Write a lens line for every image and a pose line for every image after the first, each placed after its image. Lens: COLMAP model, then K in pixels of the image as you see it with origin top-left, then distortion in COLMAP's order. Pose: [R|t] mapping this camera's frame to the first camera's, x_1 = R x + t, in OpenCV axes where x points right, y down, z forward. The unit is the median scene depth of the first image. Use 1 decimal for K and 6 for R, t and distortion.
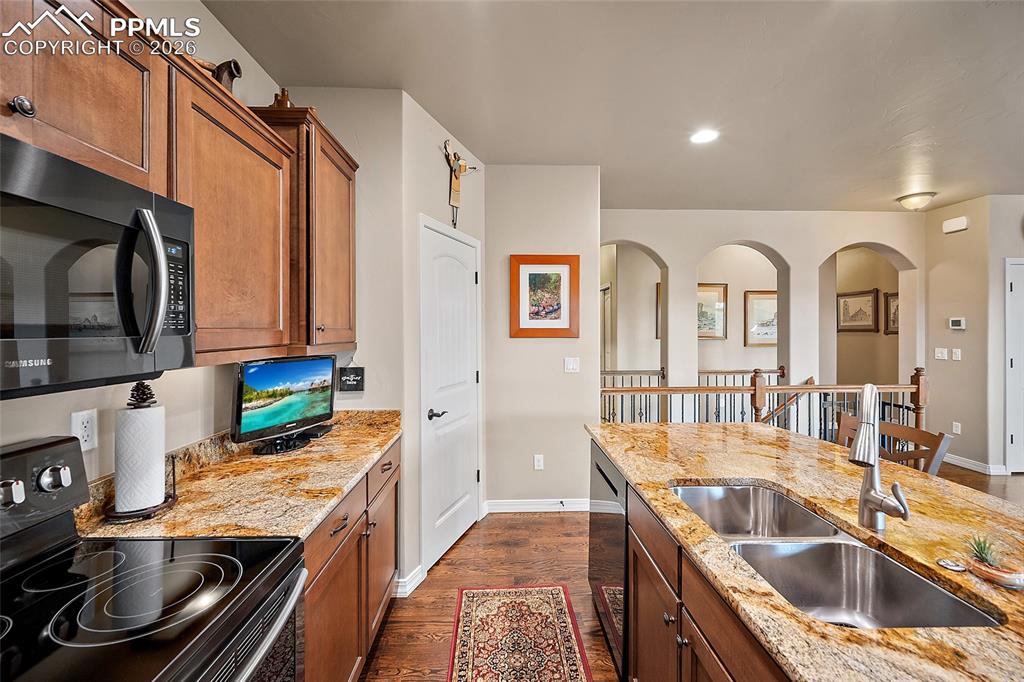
lens RADIAL K [[413.8, 0, 515.1], [0, 413.8, 333.3], [0, 0, 1]] dist [-0.000578, -0.000784]
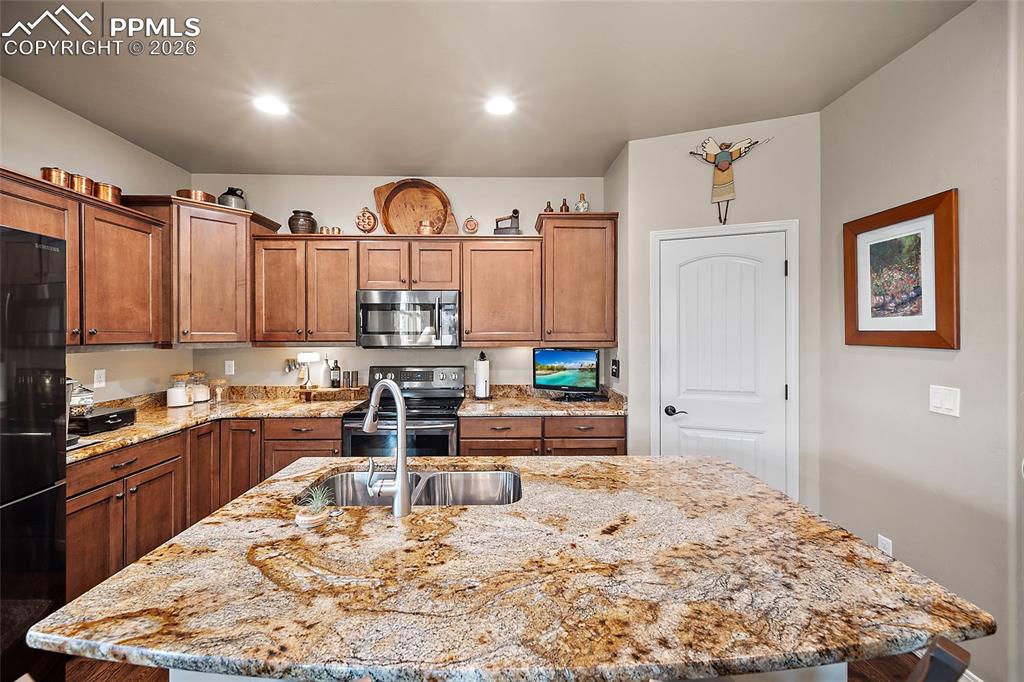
lens RADIAL K [[413.8, 0, 508.9], [0, 413.8, 335.6], [0, 0, 1]] dist [-0.000578, -0.000784]
pose [[-0.020514, 0.009768, -0.999742, 0.683524], [-0.006134, 0.999932, 0.009895, -0.007841], [0.999771, 0.006335, -0.020453, 0.455984]]
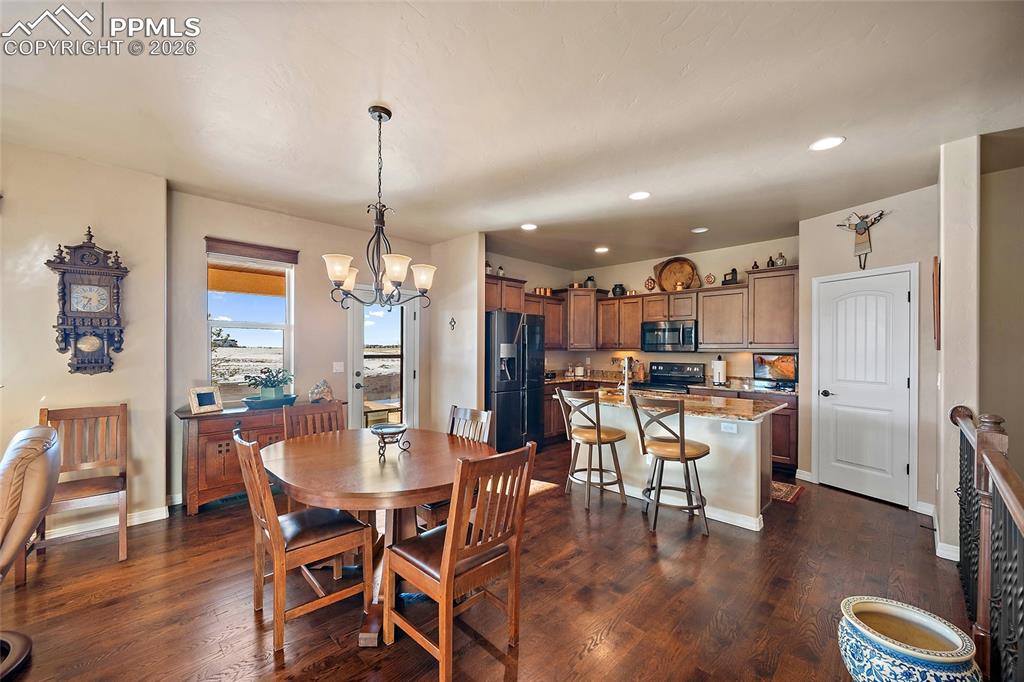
lens RADIAL K [[399.5, 0, 502.3], [0, 399.5, 347.3], [0, 0, 1]] dist [-0.001417, -0.000541]
pose [[-0.747277, -0.000639, -0.664512, 1.416095], [-0.005096, 0.999976, 0.004768, 0.006593], [0.664493, 0.006949, -0.747262, 1.021305]]
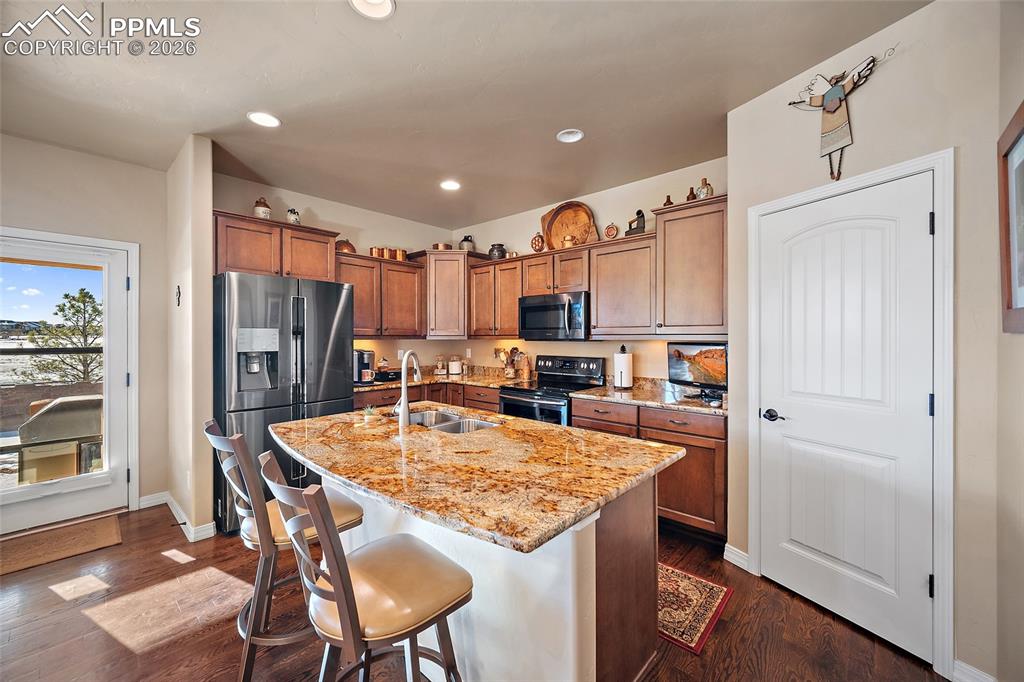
lens RADIAL K [[399.5, 0, 502.0], [0, 399.5, 335.4], [0, 0, 1]] dist [-0.001417, -0.000541]
pose [[-0.710264, 0.003918, -0.703925, 0.648725], [-0.000062, 0.999984, 0.005628, 0.010561], [0.703936, 0.004041, -0.710252, 0.923704]]
